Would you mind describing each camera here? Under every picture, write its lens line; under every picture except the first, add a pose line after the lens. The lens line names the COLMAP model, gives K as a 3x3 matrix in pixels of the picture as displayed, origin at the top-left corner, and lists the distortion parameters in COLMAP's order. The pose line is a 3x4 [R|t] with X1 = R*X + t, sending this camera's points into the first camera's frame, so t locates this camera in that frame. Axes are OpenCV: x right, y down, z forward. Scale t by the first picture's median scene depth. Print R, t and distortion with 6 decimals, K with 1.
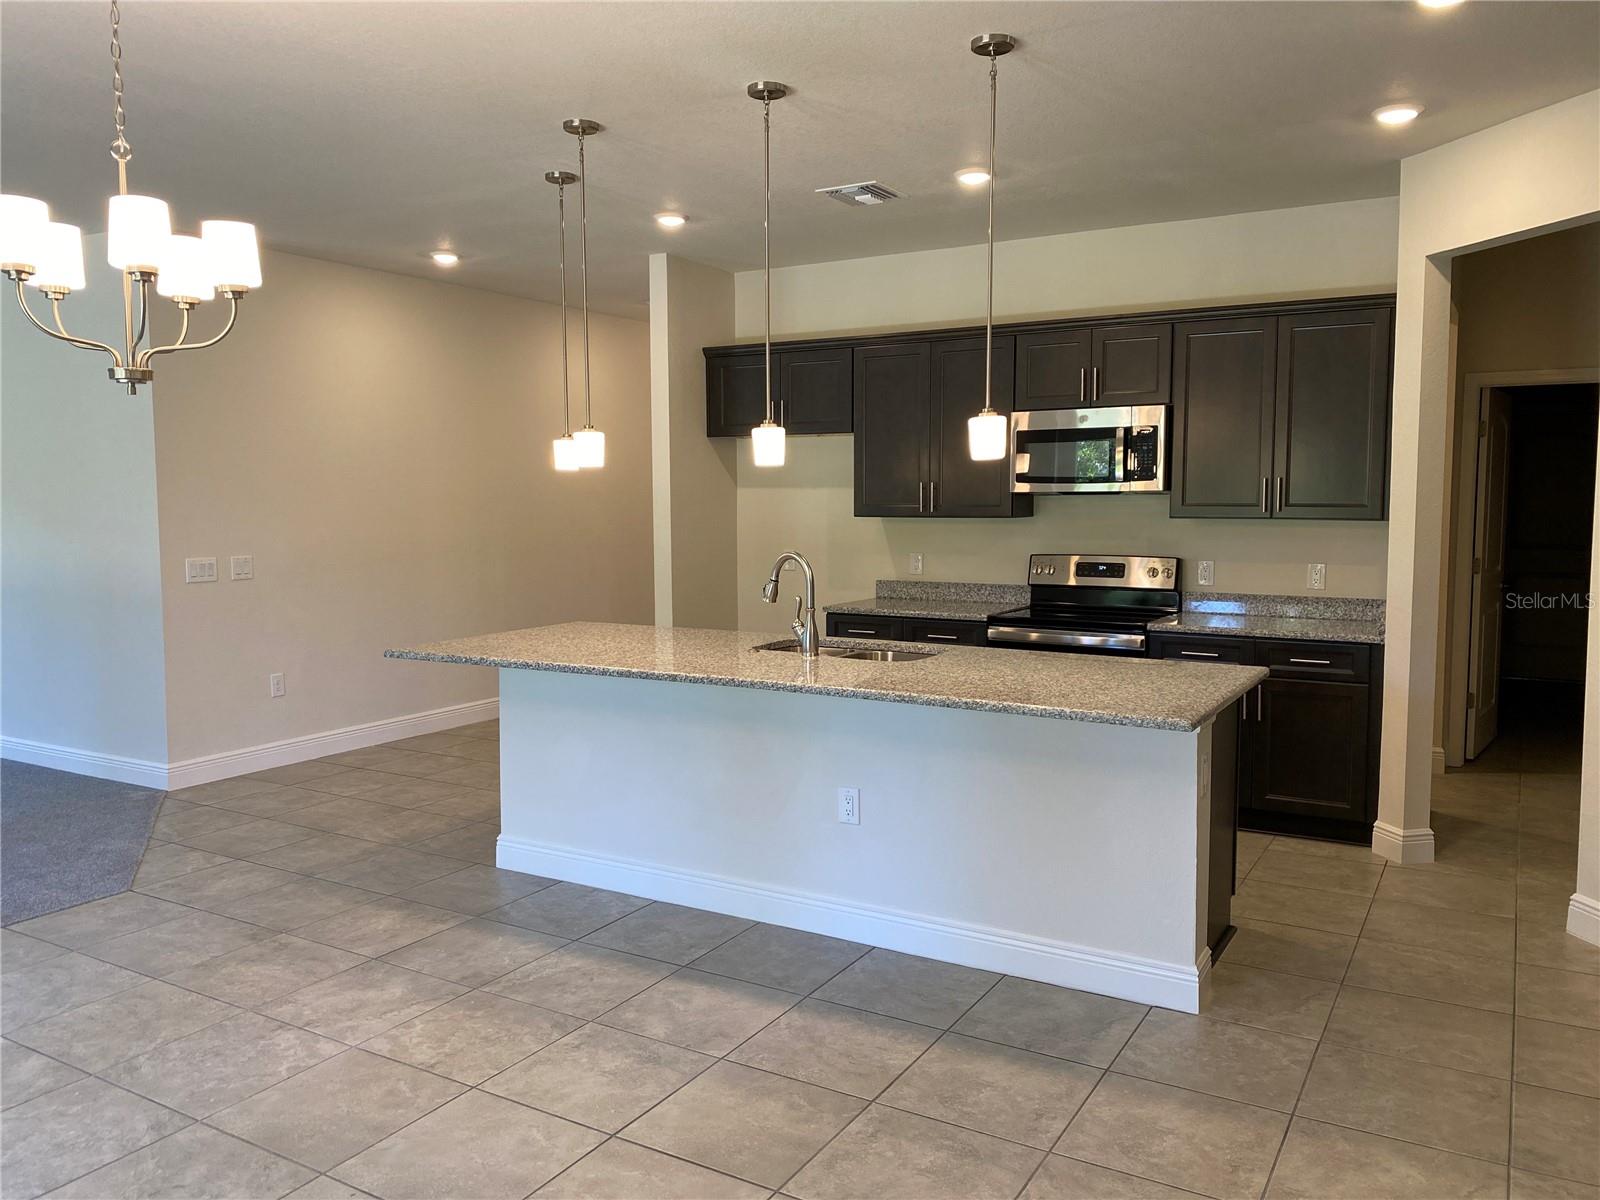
lens RADIAL K [[1225.8, 0, 797.5], [0, 1225.8, 602.9], [0, 0, 1]] dist [0.006027, -0.017744]
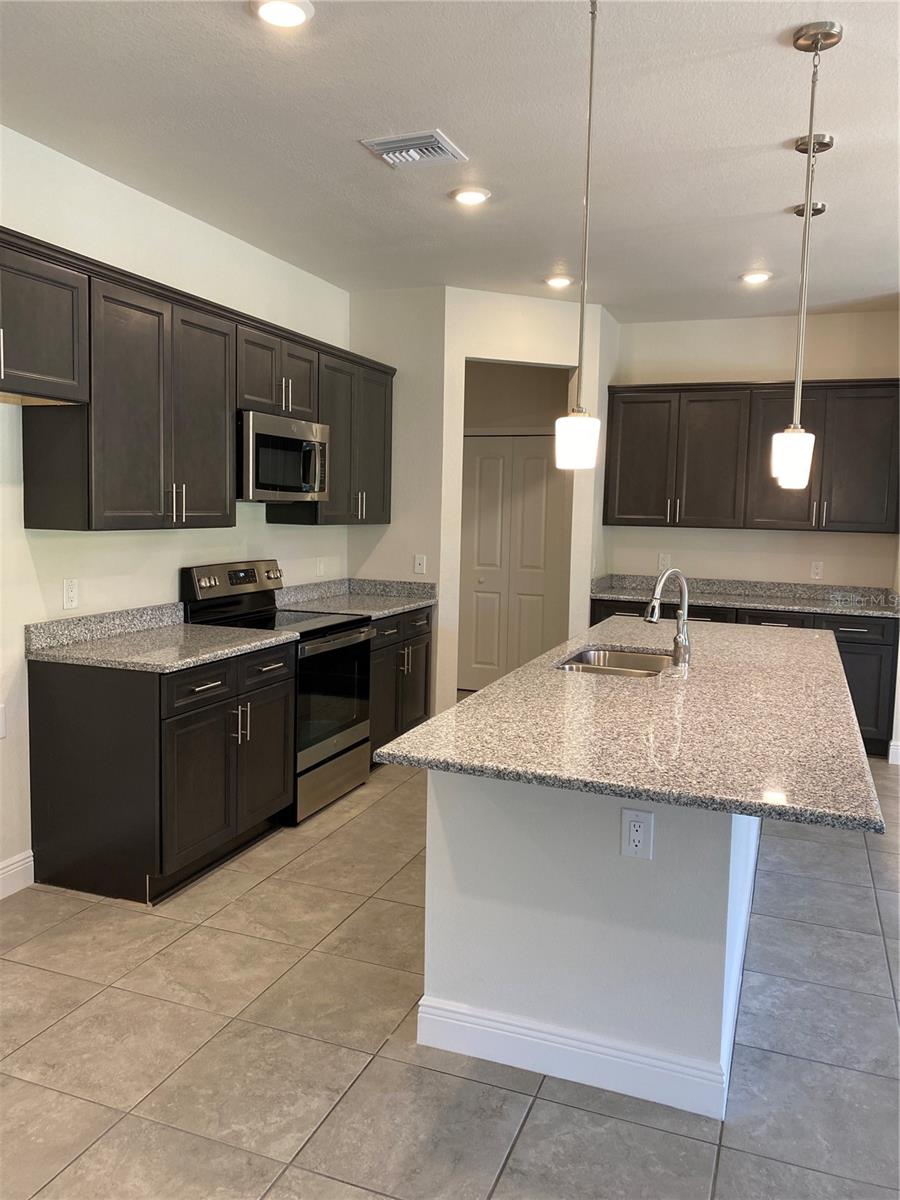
lens RADIAL K [[919.4, 0, 446.6], [0, 919.4, 596.1], [0, 0, 1]] dist [0.006027, -0.017744]
pose [[-0.185562, -0.103966, 0.977117, -0.509838], [0.055625, 0.991681, 0.116079, -0.087195], [-0.981057, 0.075892, -0.178235, 0.947586]]
